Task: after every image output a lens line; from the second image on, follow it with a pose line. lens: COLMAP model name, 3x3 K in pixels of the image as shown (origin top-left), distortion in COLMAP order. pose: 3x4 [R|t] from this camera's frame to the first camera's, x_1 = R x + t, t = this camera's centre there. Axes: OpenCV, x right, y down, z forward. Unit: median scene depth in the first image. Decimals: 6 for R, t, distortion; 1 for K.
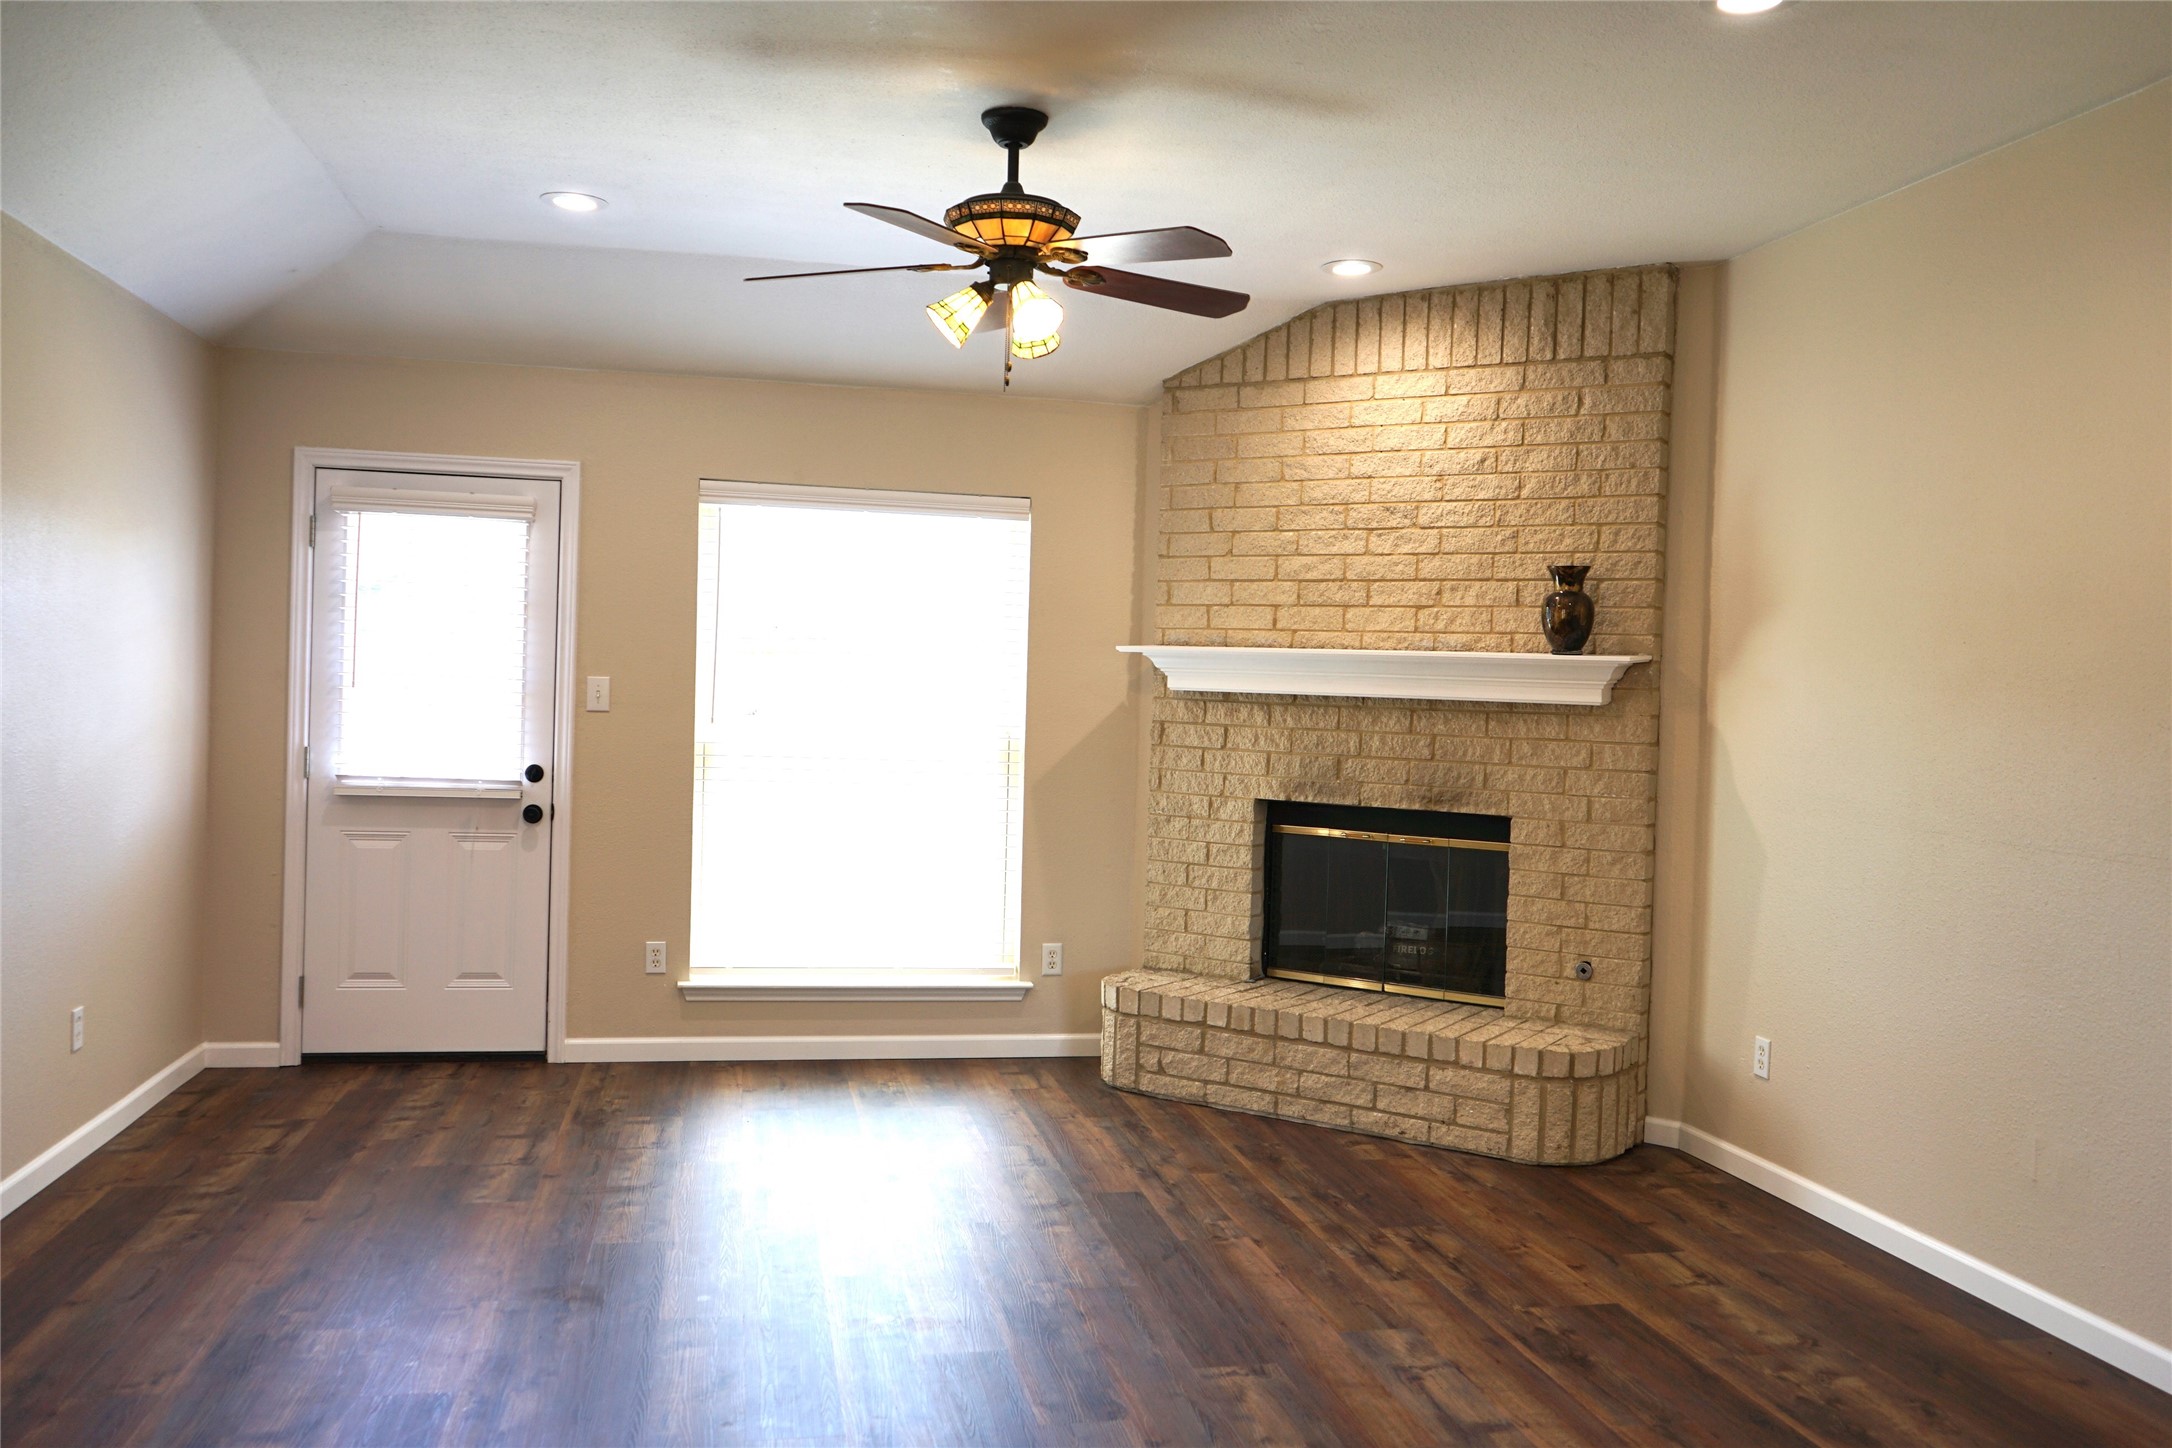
lens RADIAL K [[1736.0, 0, 1093.8], [0, 1736.0, 722.1], [0, 0, 1]] dist [-0.004469, 0.006079]
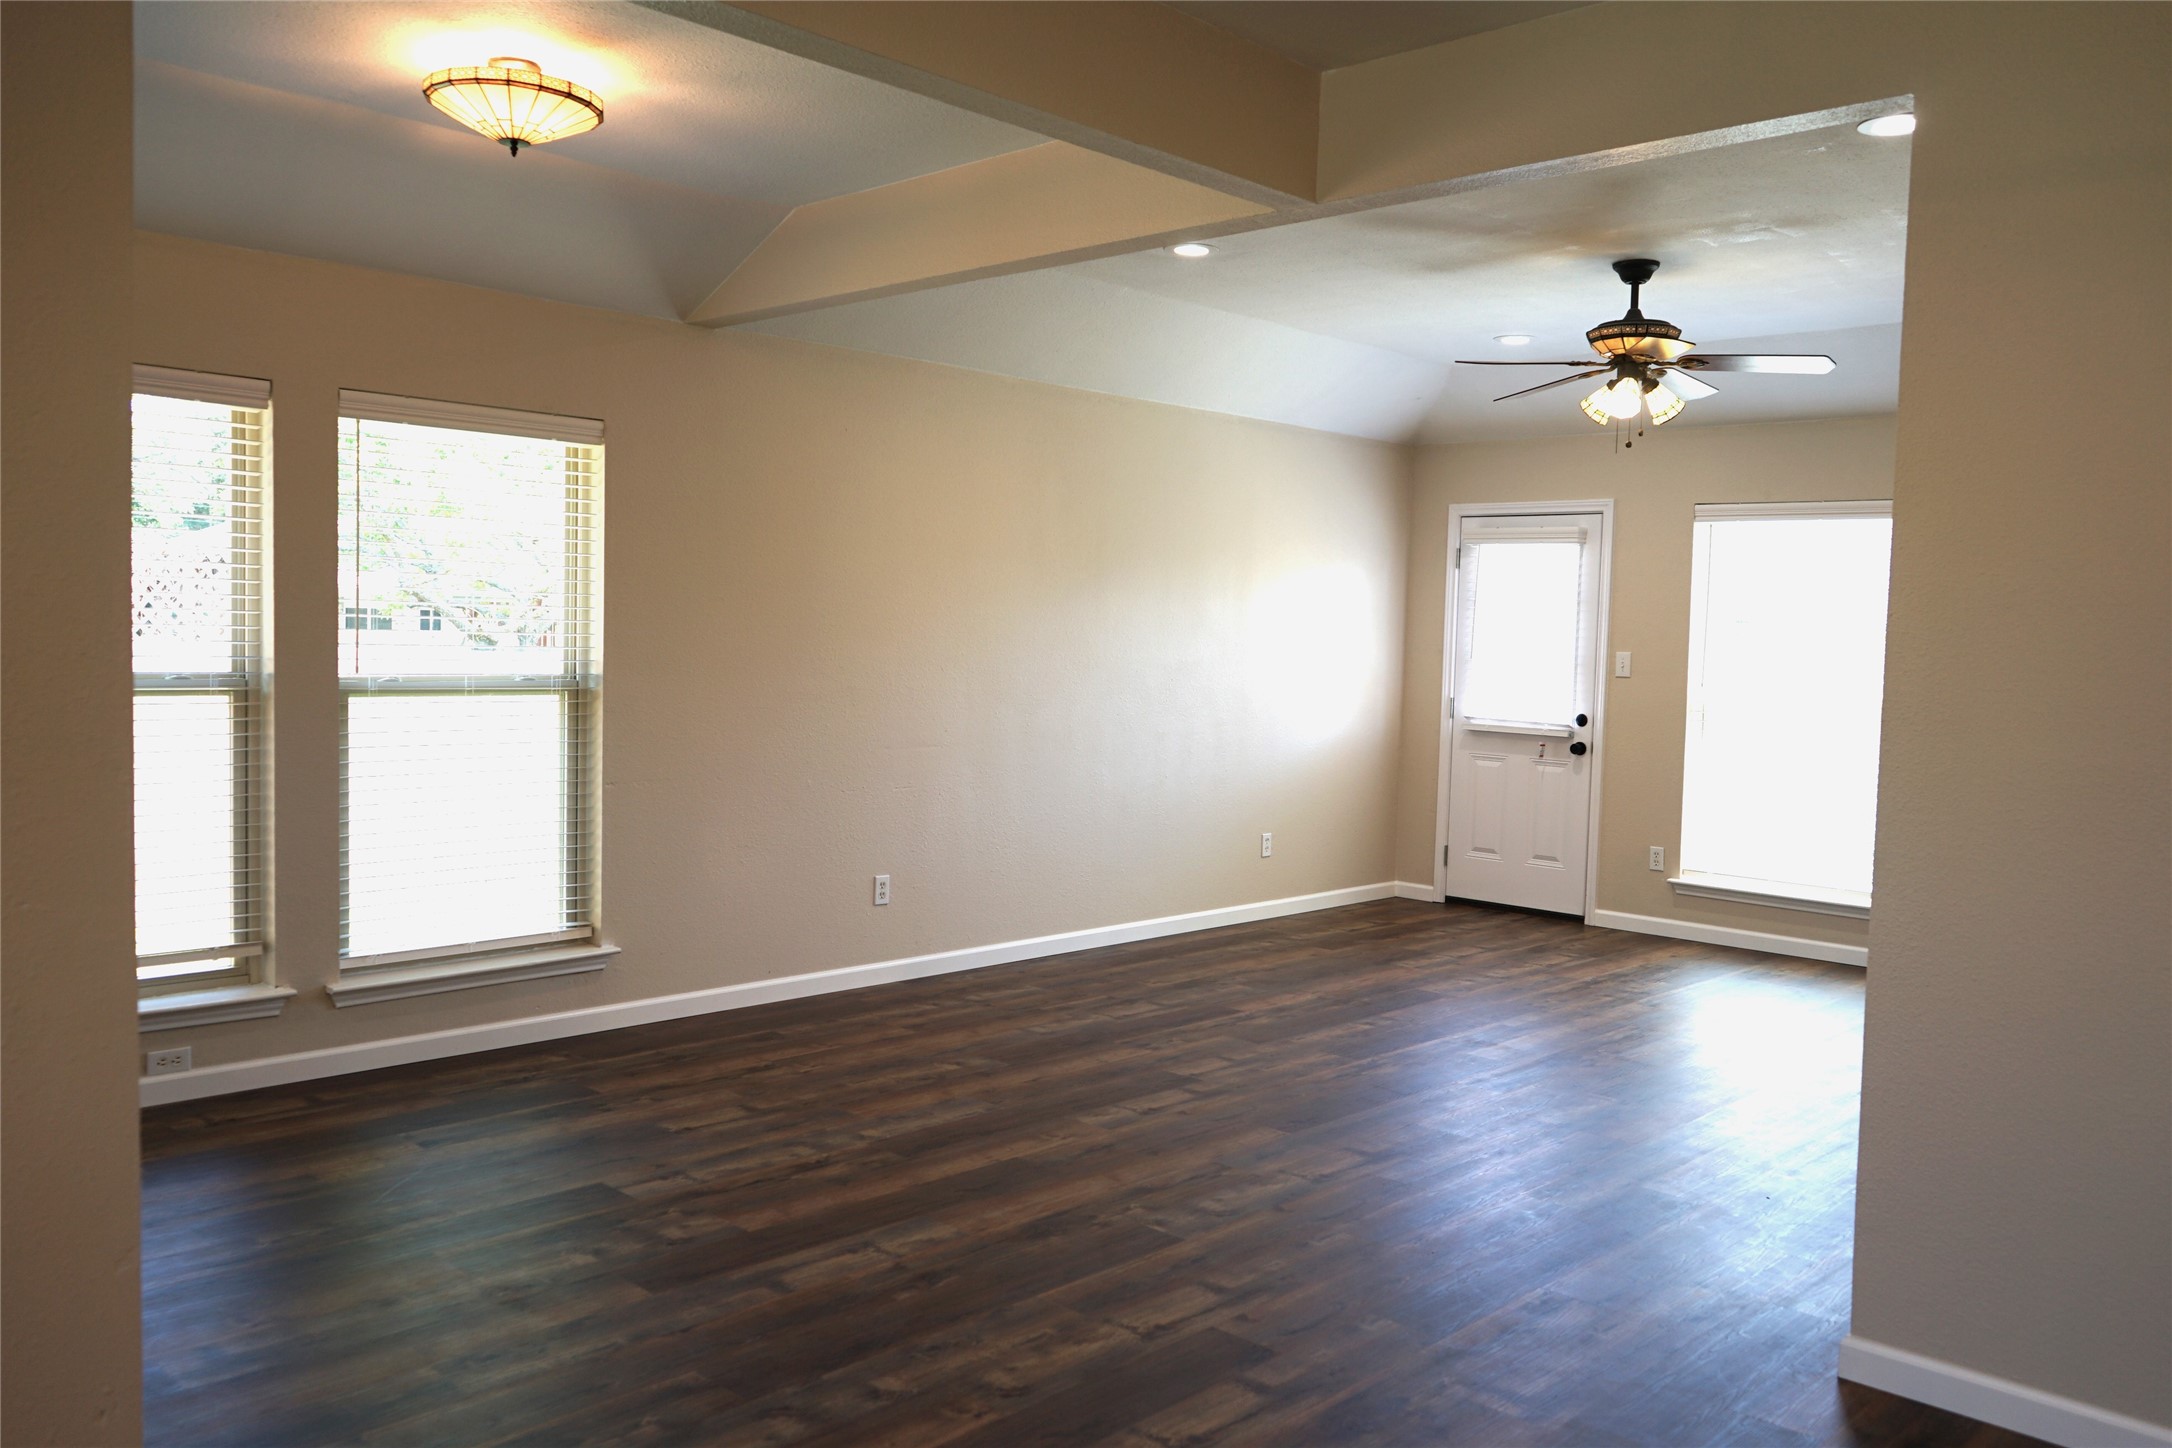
lens RADIAL K [[1736.0, 0, 1093.8], [0, 1736.0, 722.1], [0, 0, 1]] dist [-0.004469, 0.006079]
pose [[0.570989, 0.029744, -0.820419, 0.626066], [-0.026749, 0.999487, 0.017619, 0.016996], [0.820522, 0.011885, 0.571491, -0.144496]]
